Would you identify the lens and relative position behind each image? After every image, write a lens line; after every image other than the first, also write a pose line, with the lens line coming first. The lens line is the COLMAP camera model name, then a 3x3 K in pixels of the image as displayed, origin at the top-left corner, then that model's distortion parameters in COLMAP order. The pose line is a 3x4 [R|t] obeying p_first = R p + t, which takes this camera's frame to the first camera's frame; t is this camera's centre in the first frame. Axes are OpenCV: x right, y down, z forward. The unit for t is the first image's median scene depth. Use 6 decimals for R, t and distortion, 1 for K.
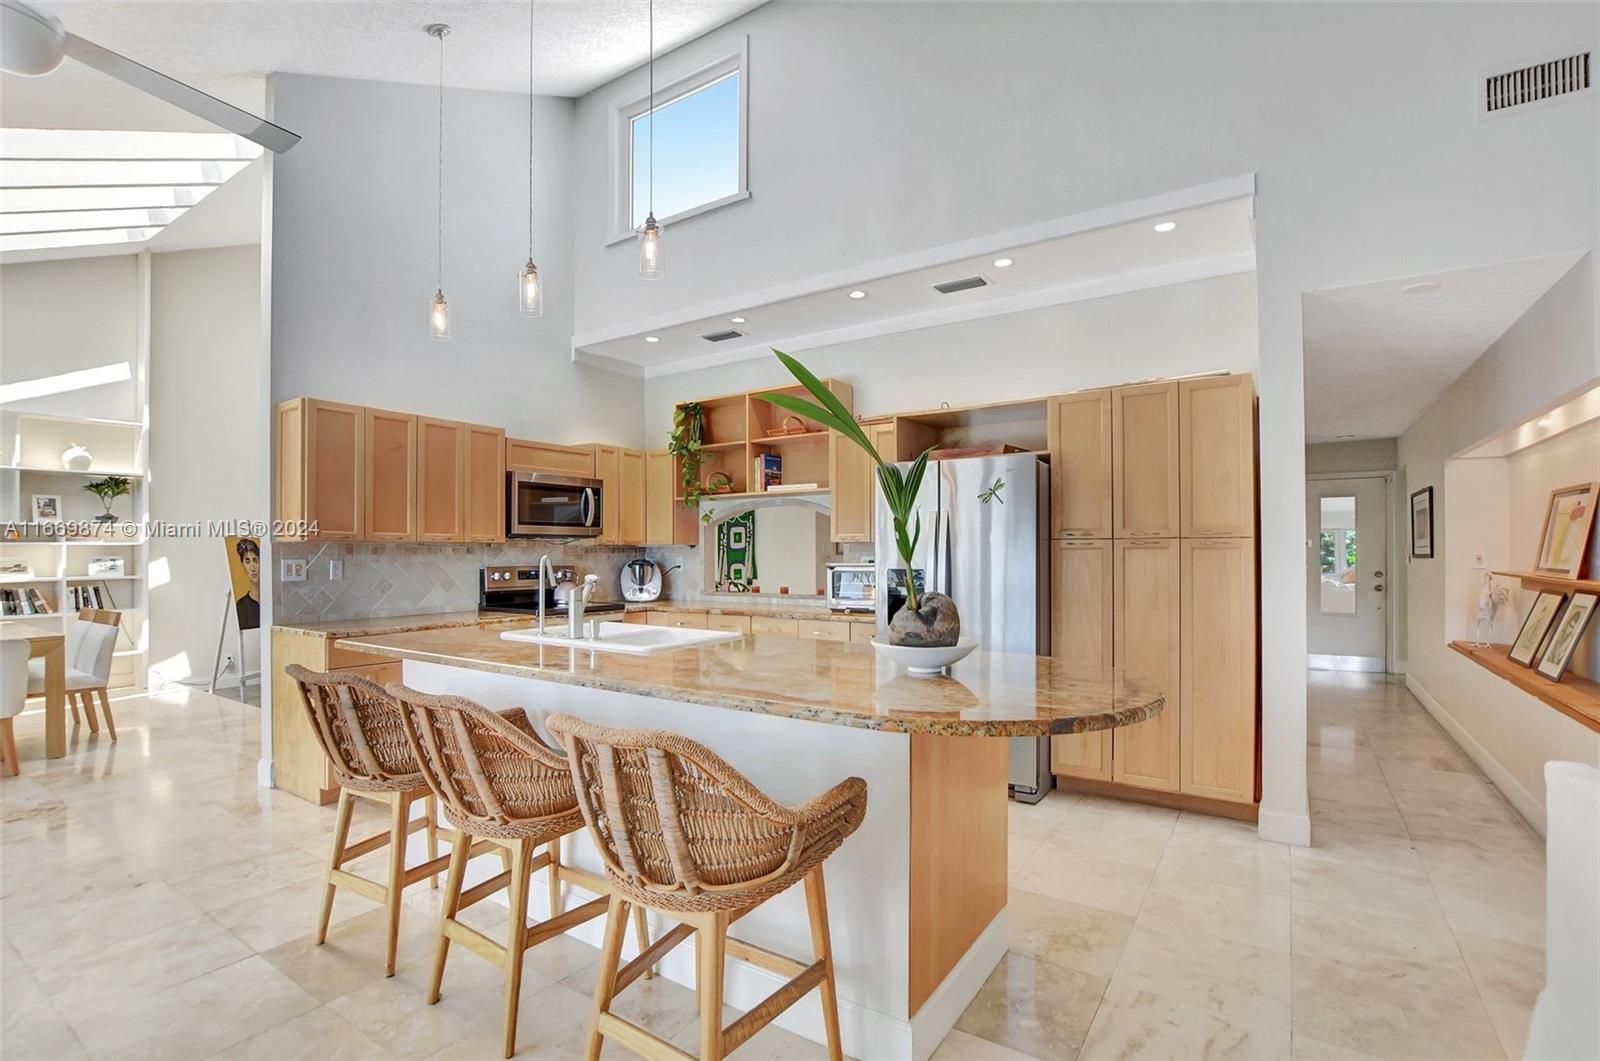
lens RADIAL K [[734.5, 0, 793.4], [0, 734.5, 546.4], [0, 0, 1]] dist [-0.031745, 0.000654]
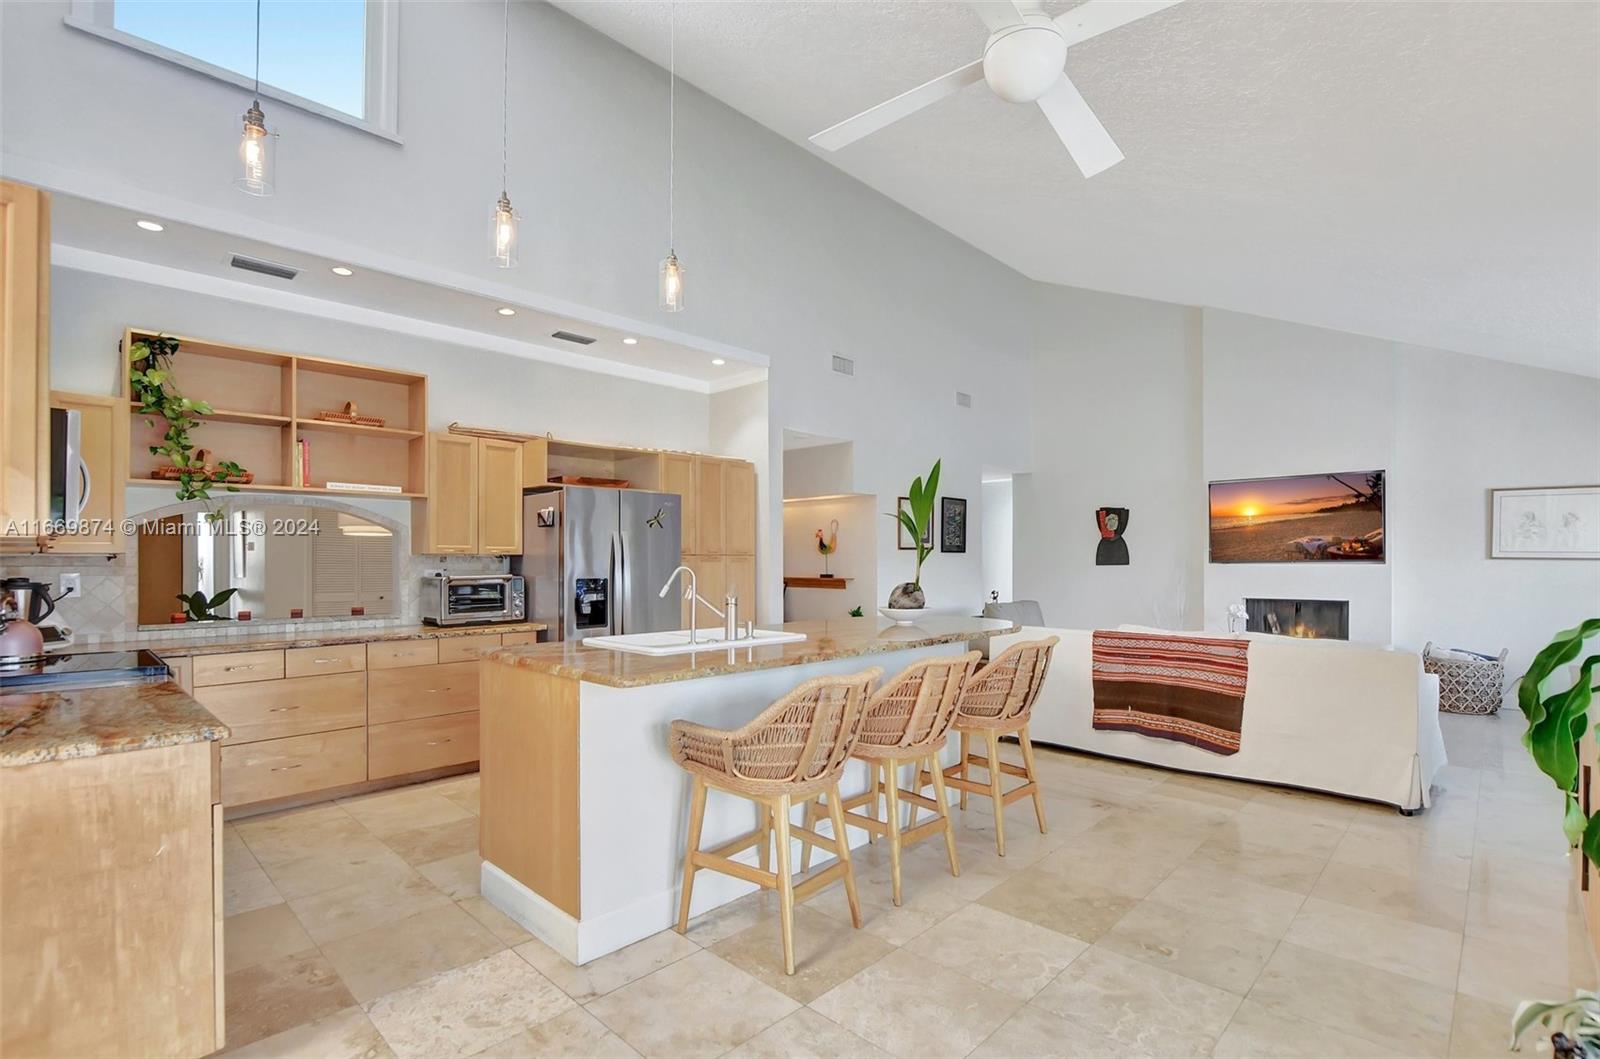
lens RADIAL K [[734.5, 0, 793.4], [0, 734.5, 545.4], [0, 0, 1]] dist [-0.031745, 0.000654]
pose [[0.195637, 0.025498, 0.980345, -0.773933], [-0.003712, 0.999674, -0.025260, 0.005097], [-0.980669, 0.001303, 0.195668, 0.386351]]
